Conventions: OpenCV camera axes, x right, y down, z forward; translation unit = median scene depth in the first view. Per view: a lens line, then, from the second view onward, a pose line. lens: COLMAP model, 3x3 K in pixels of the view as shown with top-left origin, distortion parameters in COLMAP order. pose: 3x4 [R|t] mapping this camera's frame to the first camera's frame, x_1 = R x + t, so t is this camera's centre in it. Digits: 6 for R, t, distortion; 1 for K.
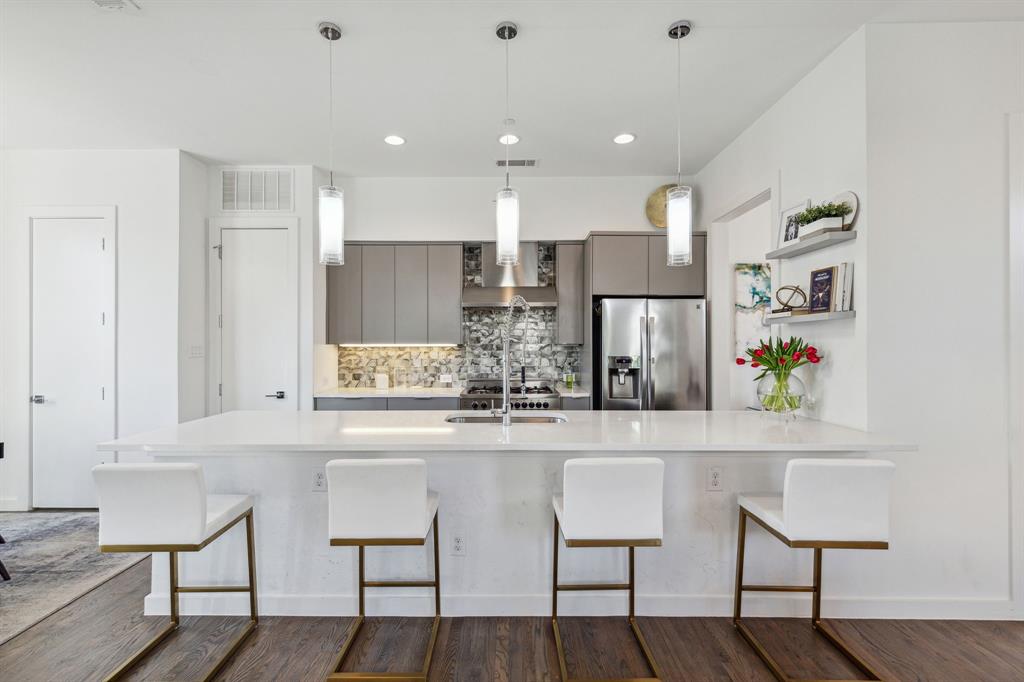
lens RADIAL K [[468.4, 0, 513.7], [0, 468.4, 348.0], [0, 0, 1]] dist [0.004464, -0.000179]
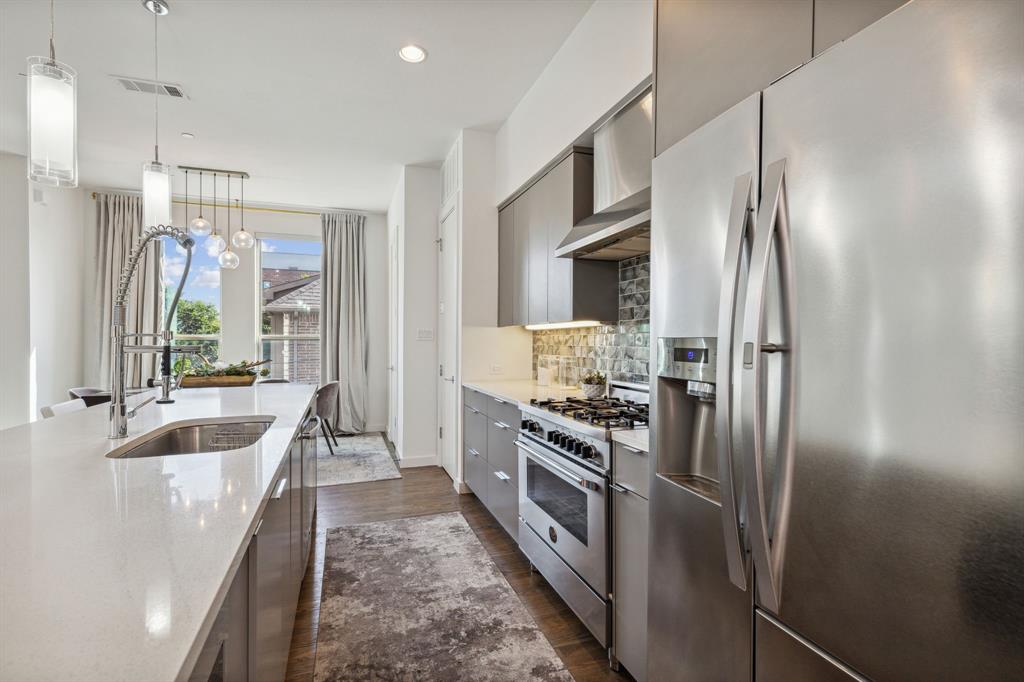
lens RADIAL K [[468.4, 0, 505.2], [0, 468.4, 342.6], [0, 0, 1]] dist [0.004464, -0.000179]
pose [[0.309532, 0.007448, -0.950860, 0.466324], [-0.001447, 0.999972, 0.007362, 0.016037], [0.950888, -0.000903, 0.309534, 0.808768]]
